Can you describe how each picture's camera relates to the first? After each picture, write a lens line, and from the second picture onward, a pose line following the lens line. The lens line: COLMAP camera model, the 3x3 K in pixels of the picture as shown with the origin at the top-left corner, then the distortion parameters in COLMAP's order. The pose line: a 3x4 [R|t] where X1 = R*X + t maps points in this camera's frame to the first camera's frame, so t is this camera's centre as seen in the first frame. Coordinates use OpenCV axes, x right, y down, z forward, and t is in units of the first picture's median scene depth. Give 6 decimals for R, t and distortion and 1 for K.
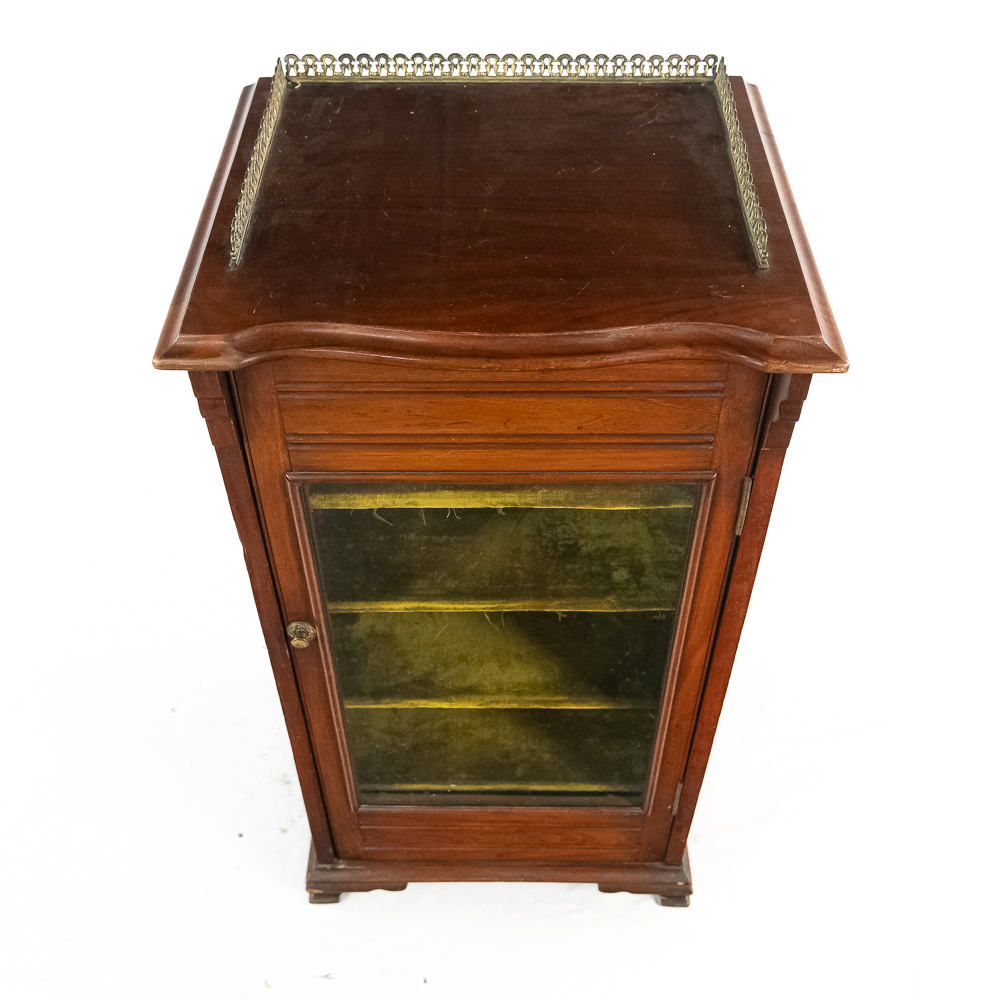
lens RADIAL K [[1136.8, 0, 500.0], [0, 1136.8, 500.0], [0, 0, 1]] dist [0.008224, 0.001244]
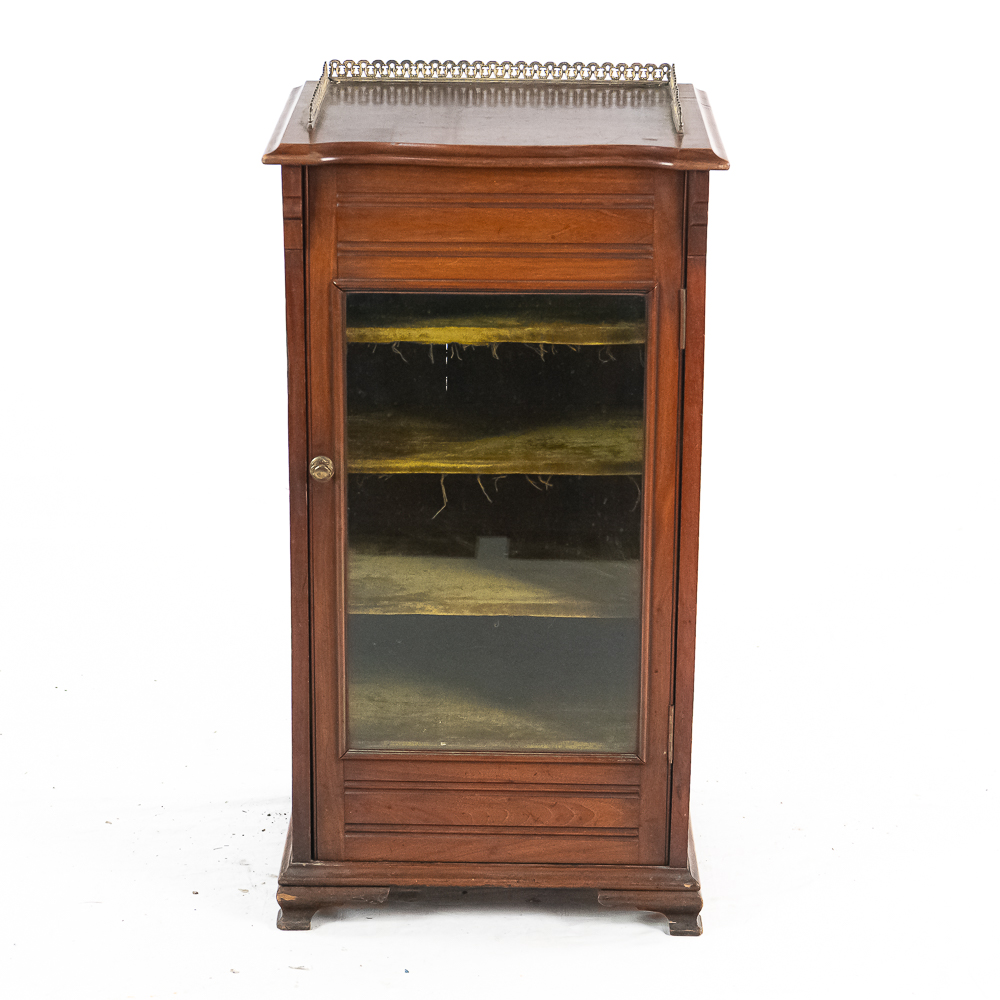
lens RADIAL K [[3050.4, 0, 500.0], [0, 3050.4, 500.0], [0, 0, 1]] dist [-0.074675, 1.895916]
pose [[0.999932, 0.009650, -0.006556, 0.028188], [-0.011615, 0.875916, -0.482324, 1.678919], [0.001088, 0.482367, 0.875969, -1.746455]]
